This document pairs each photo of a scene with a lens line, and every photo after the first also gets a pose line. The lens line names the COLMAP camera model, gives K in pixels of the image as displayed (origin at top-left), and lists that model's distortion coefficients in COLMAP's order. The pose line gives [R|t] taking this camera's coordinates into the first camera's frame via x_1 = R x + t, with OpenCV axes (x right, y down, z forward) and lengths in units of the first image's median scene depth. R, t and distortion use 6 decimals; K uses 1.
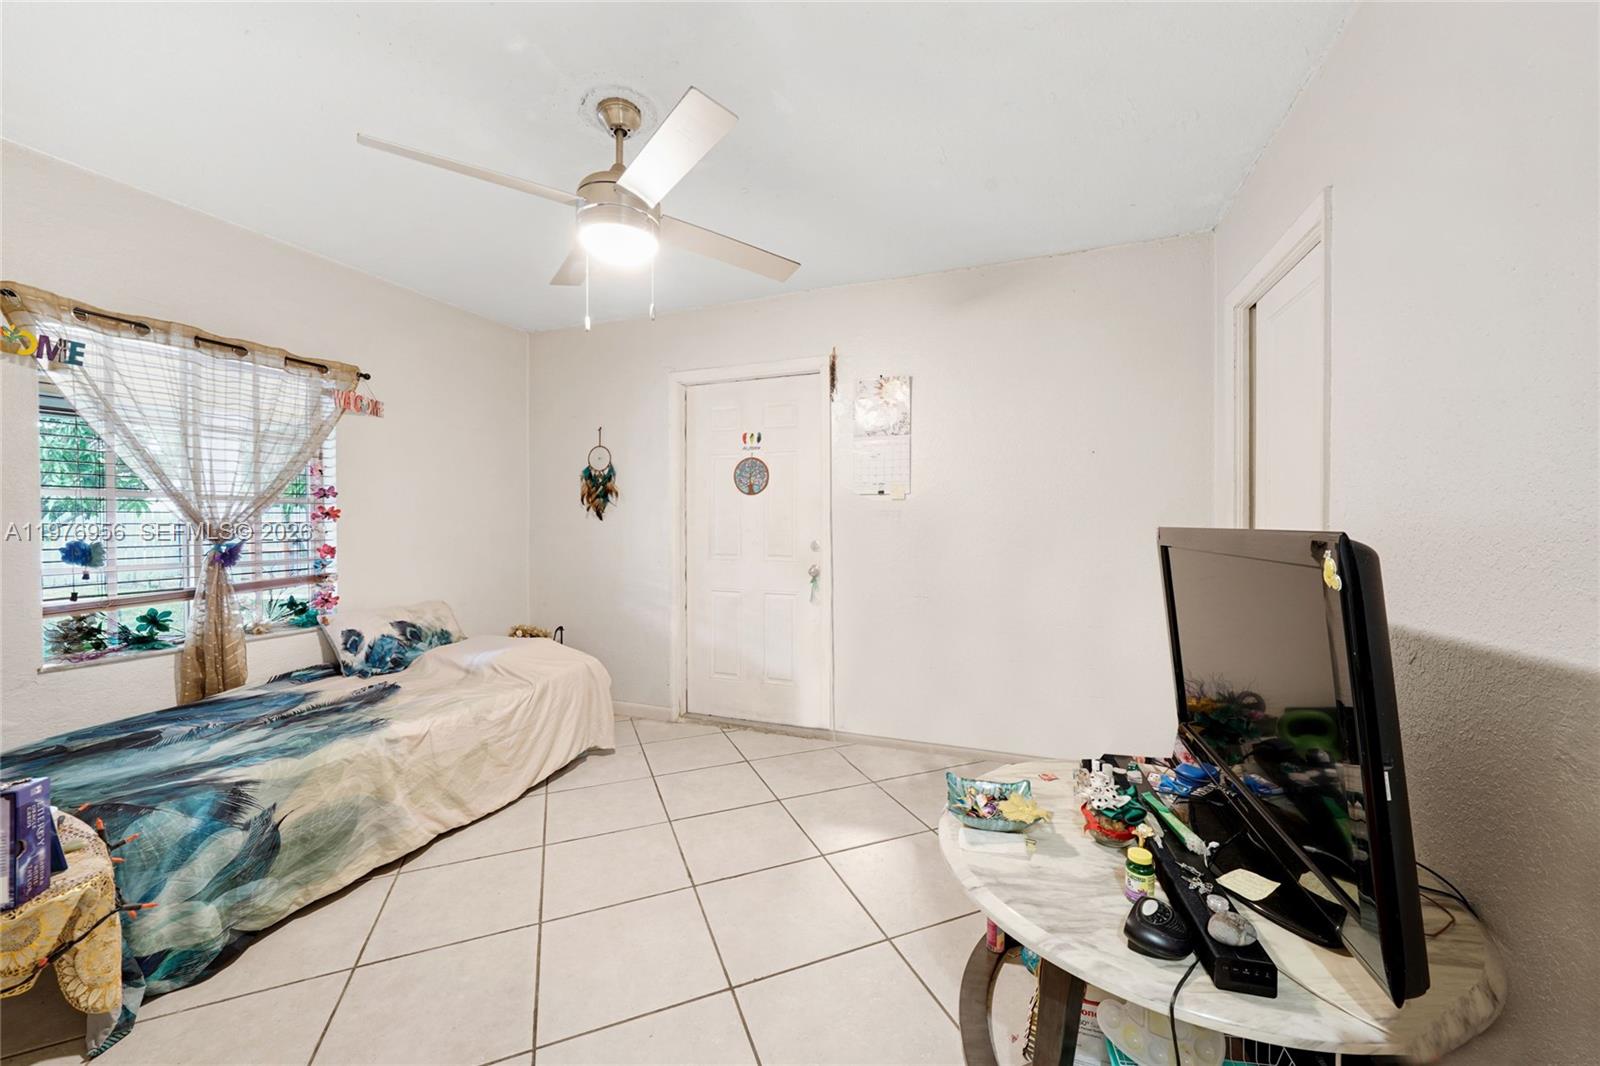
lens RADIAL K [[591.7, 0, 797.5], [0, 591.7, 527.1], [0, 0, 1]] dist [-0.009306, 0.006316]
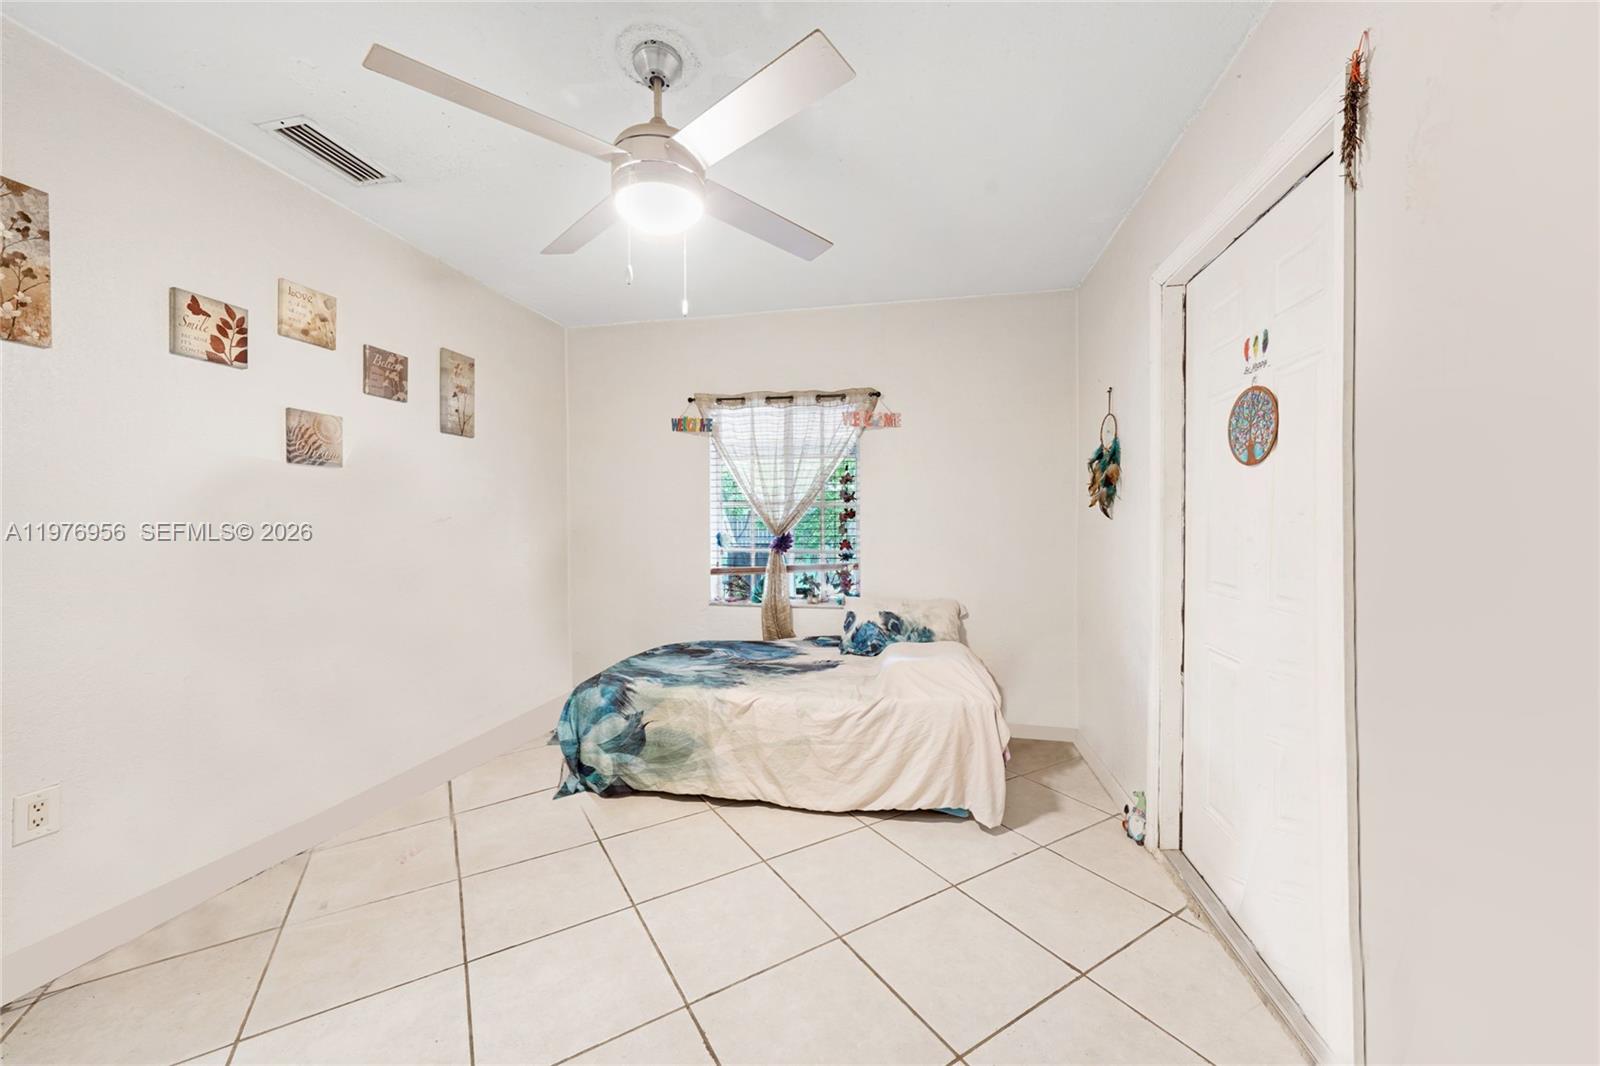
lens RADIAL K [[591.7, 0, 797.5], [0, 591.7, 527.1], [0, 0, 1]] dist [-0.009306, 0.006316]
pose [[0.184824, 0.011295, -0.982707, 0.481080], [-0.006584, 0.999926, 0.010254, -0.010261], [0.982750, 0.004575, 0.184885, 0.818896]]
